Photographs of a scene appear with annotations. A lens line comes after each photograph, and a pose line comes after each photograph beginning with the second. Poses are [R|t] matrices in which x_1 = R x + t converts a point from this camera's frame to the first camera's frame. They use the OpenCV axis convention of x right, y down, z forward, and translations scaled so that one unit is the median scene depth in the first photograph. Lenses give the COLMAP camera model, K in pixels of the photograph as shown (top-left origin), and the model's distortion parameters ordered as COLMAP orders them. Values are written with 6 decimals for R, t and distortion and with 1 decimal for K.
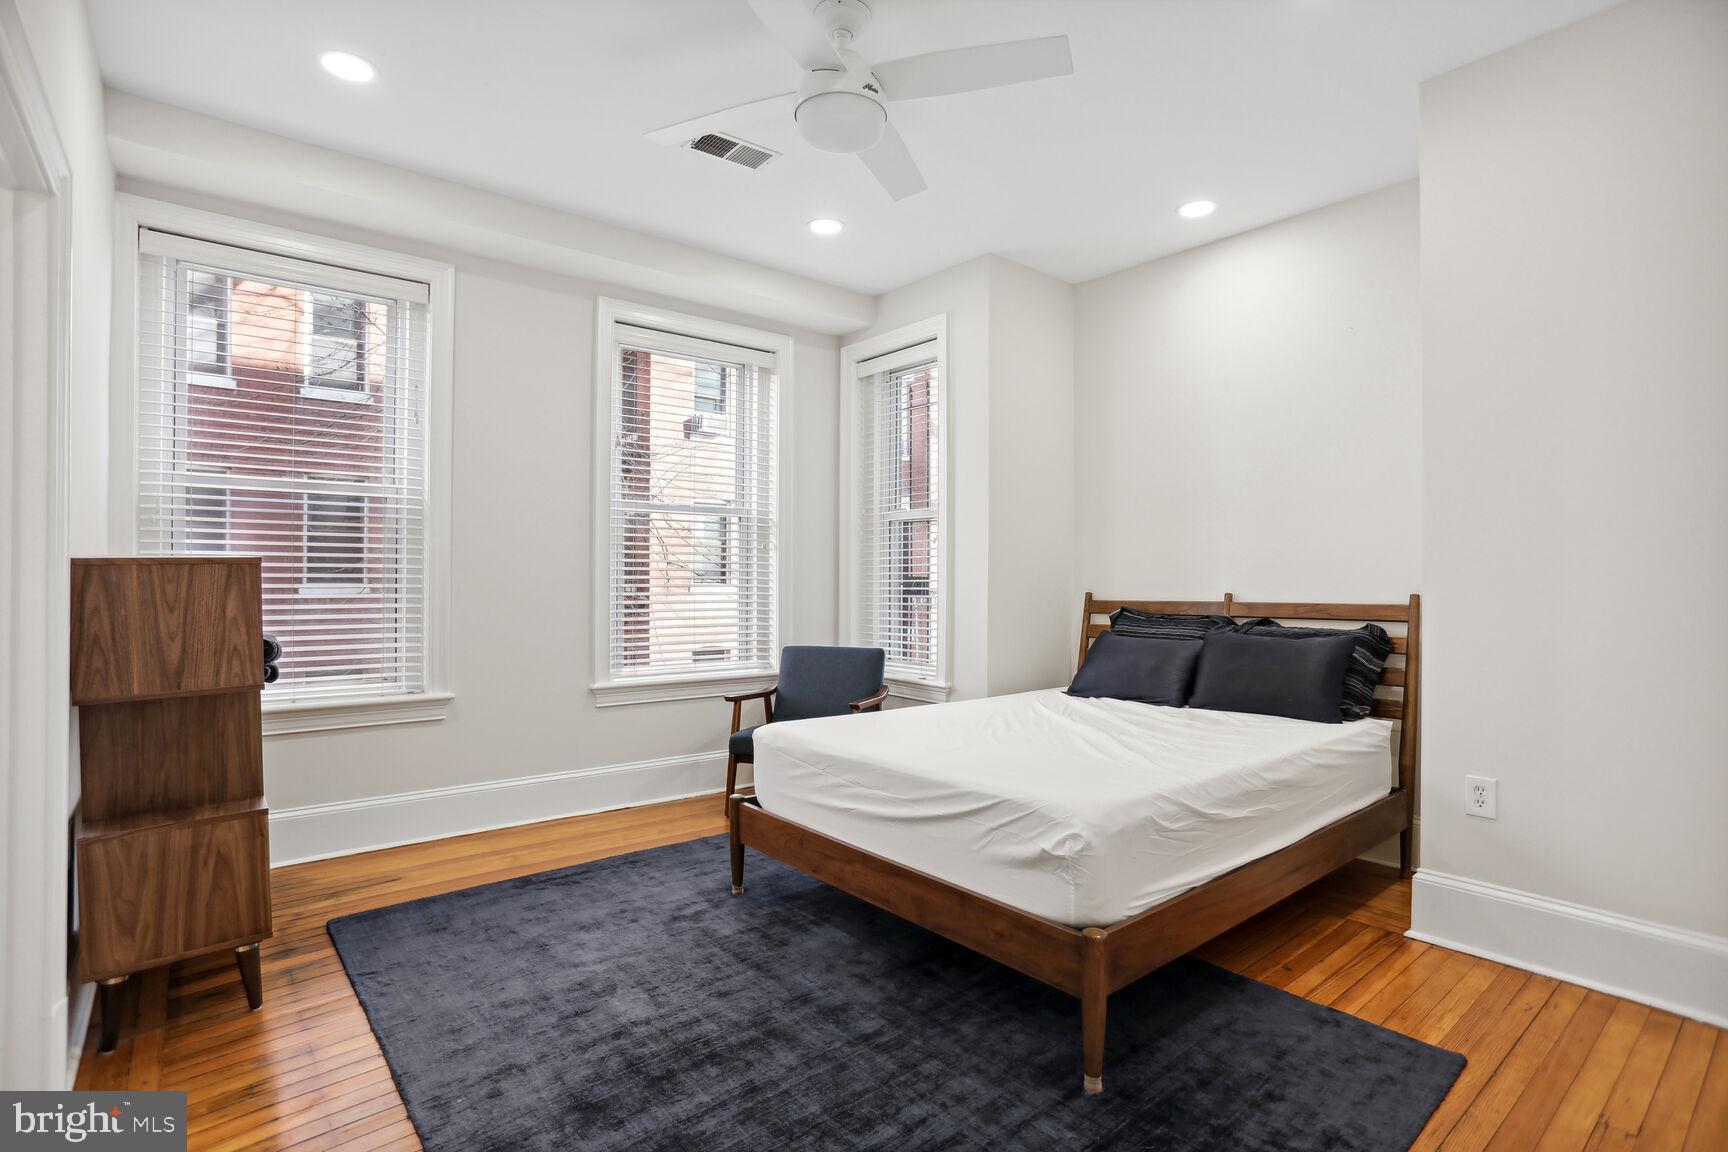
lens RADIAL K [[855.4, 0, 862.1], [0, 855.4, 579.4], [0, 0, 1]] dist [-0.037647, 0.017507]
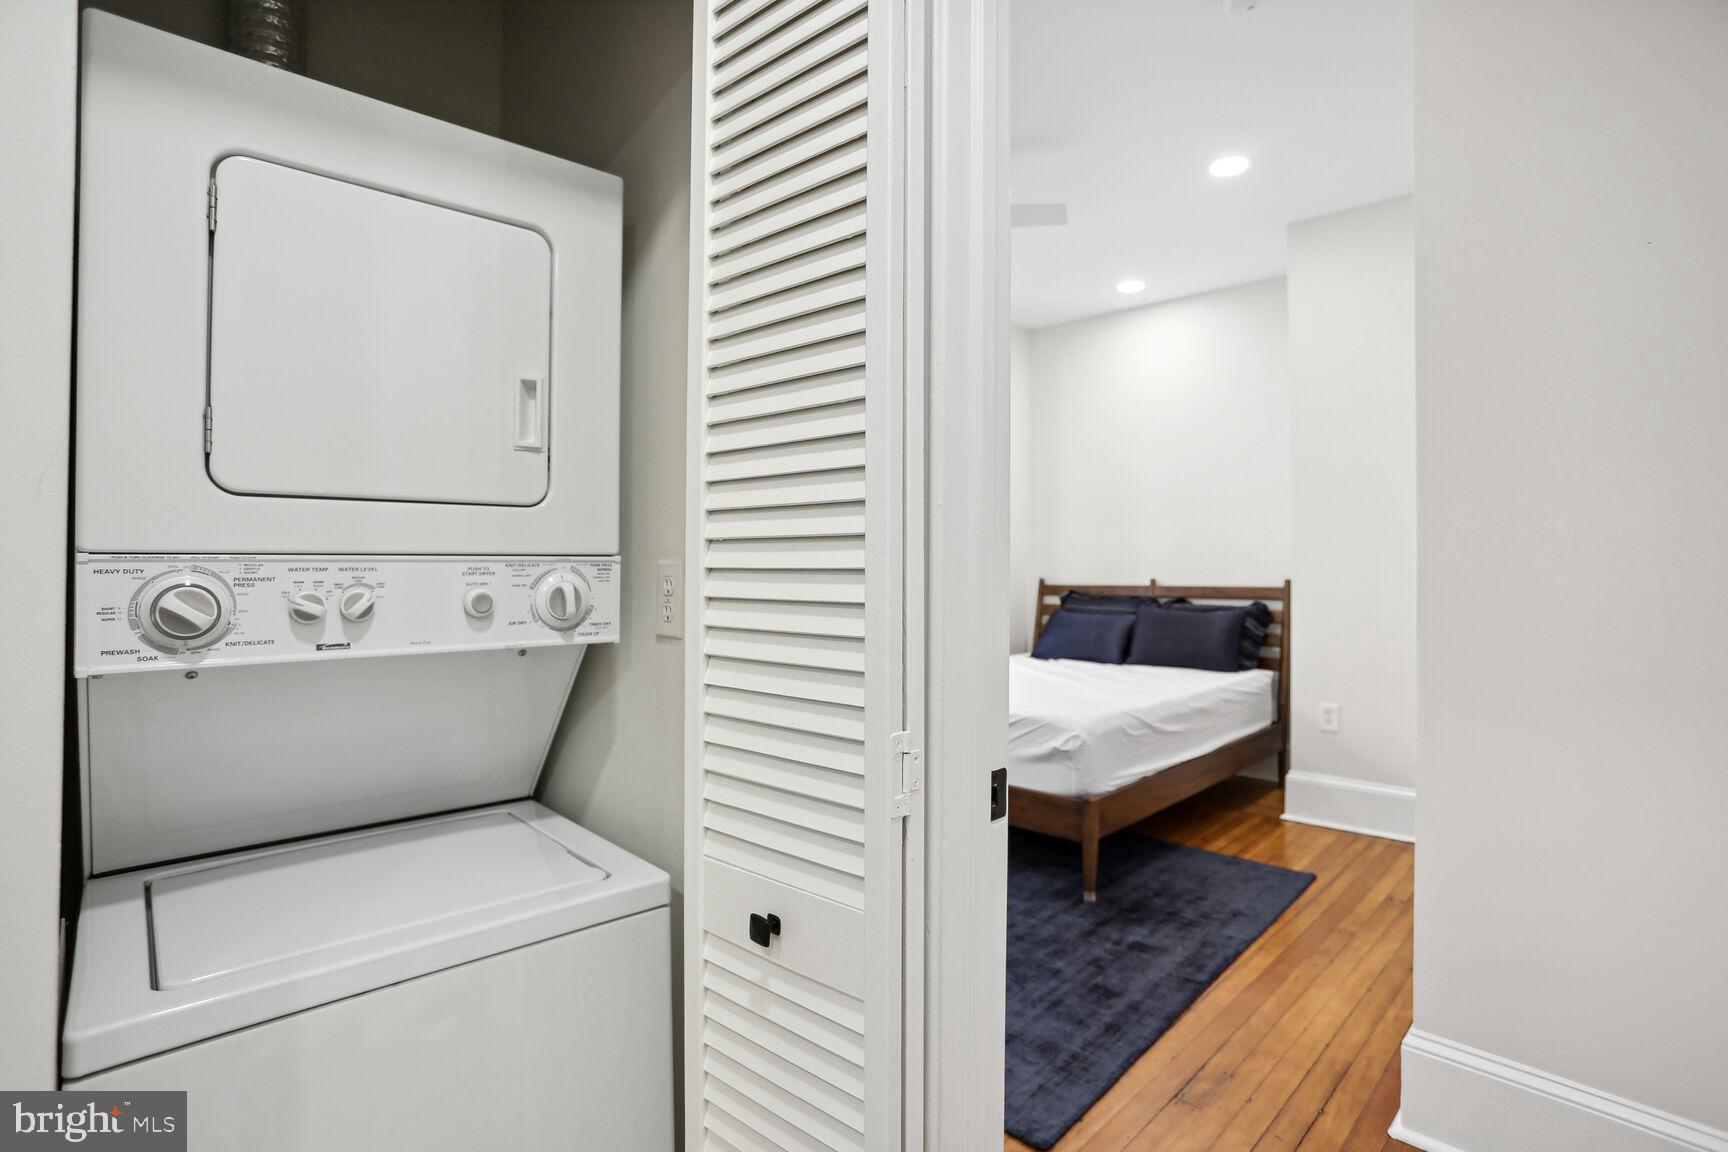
lens RADIAL K [[855.4, 0, 877.7], [0, 855.4, 553.7], [0, 0, 1]] dist [-0.037647, 0.017507]
pose [[0.992413, 0.005523, 0.122822, -0.240073], [-0.003747, 0.999885, -0.014687, -0.002318], [-0.122889, 0.014115, 0.992320, -0.392173]]
